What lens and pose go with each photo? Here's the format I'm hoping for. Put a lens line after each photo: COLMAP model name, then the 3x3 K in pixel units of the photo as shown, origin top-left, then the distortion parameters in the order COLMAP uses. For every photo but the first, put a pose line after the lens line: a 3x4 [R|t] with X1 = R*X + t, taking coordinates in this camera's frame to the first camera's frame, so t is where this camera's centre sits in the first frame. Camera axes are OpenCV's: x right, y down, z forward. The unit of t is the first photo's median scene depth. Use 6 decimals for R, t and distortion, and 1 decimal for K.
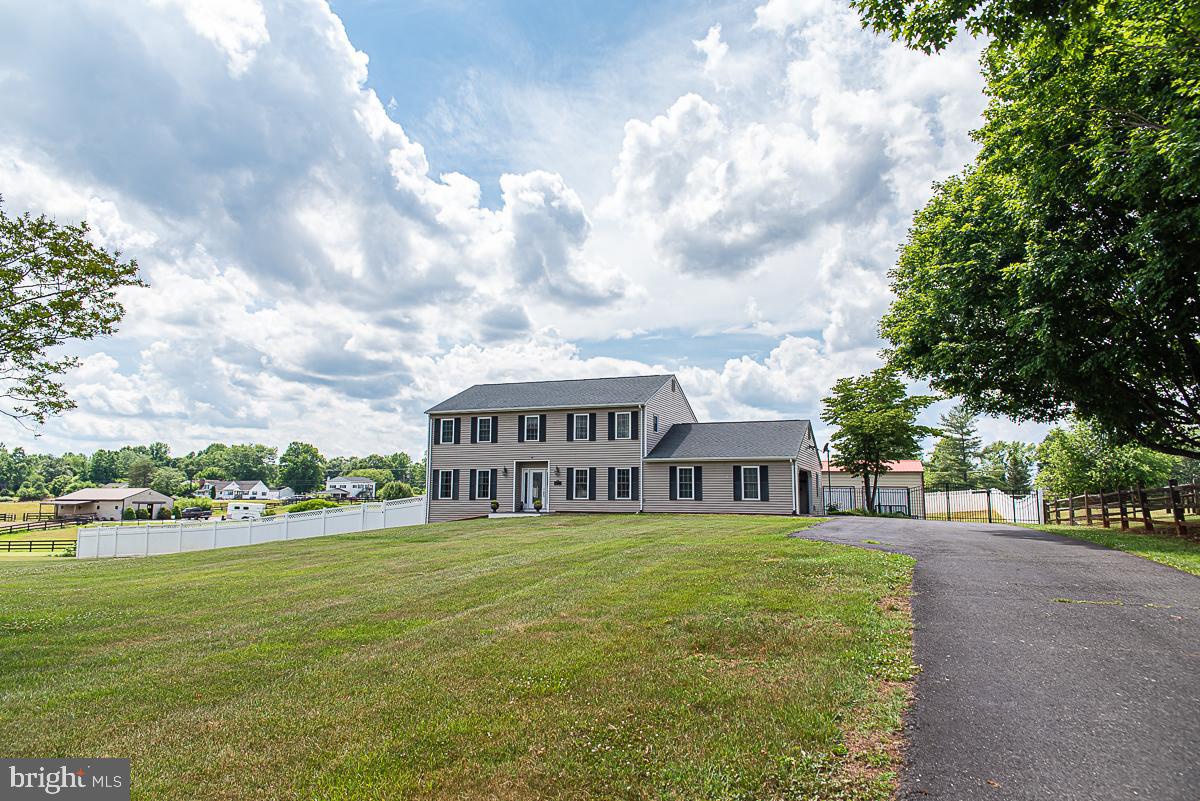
lens RADIAL K [[836.2, 0, 605.5], [0, 836.2, 406.2], [0, 0, 1]] dist [0.264343, -0.390695]
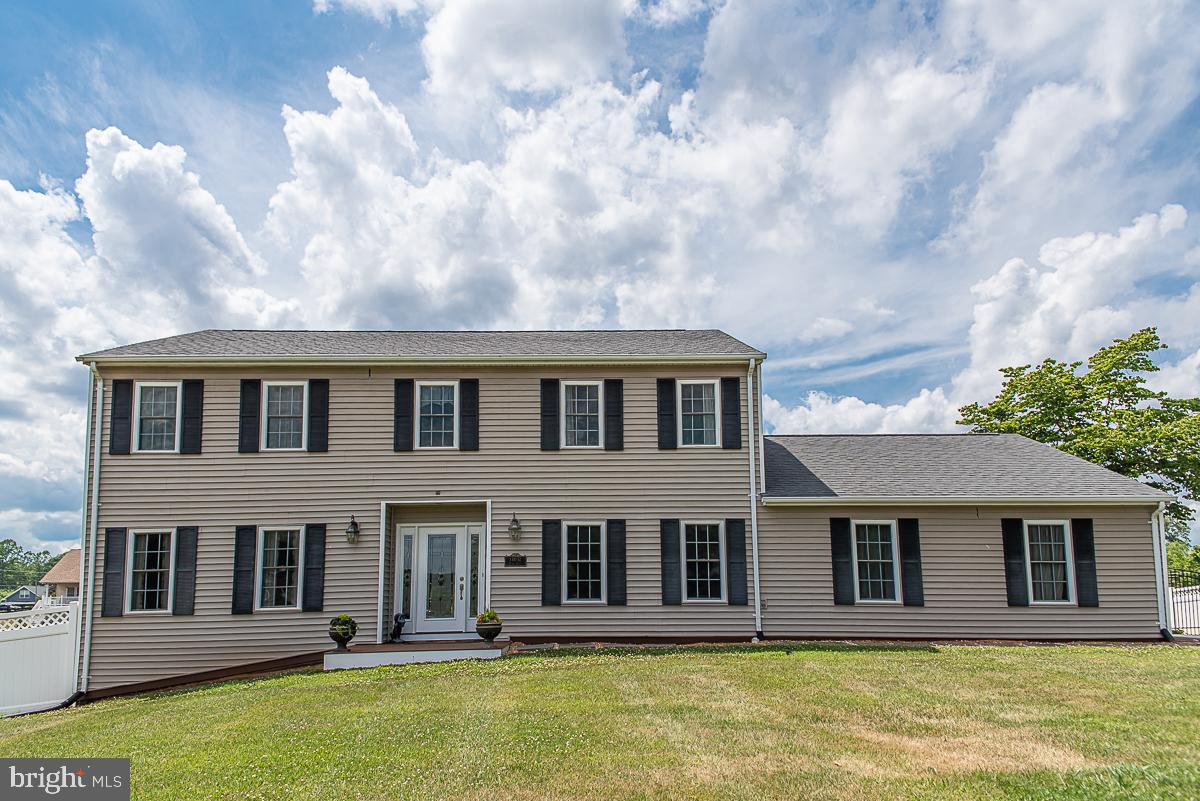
lens RADIAL K [[845.8, 0, 599.3], [0, 845.8, 471.0], [0, 0, 1]] dist [0.170859, -0.000492]
pose [[0.930003, 0.043166, 0.365009, -0.161270], [-0.026254, 0.998345, -0.051173, 0.070101], [-0.366614, 0.038008, 0.929596, 0.639566]]
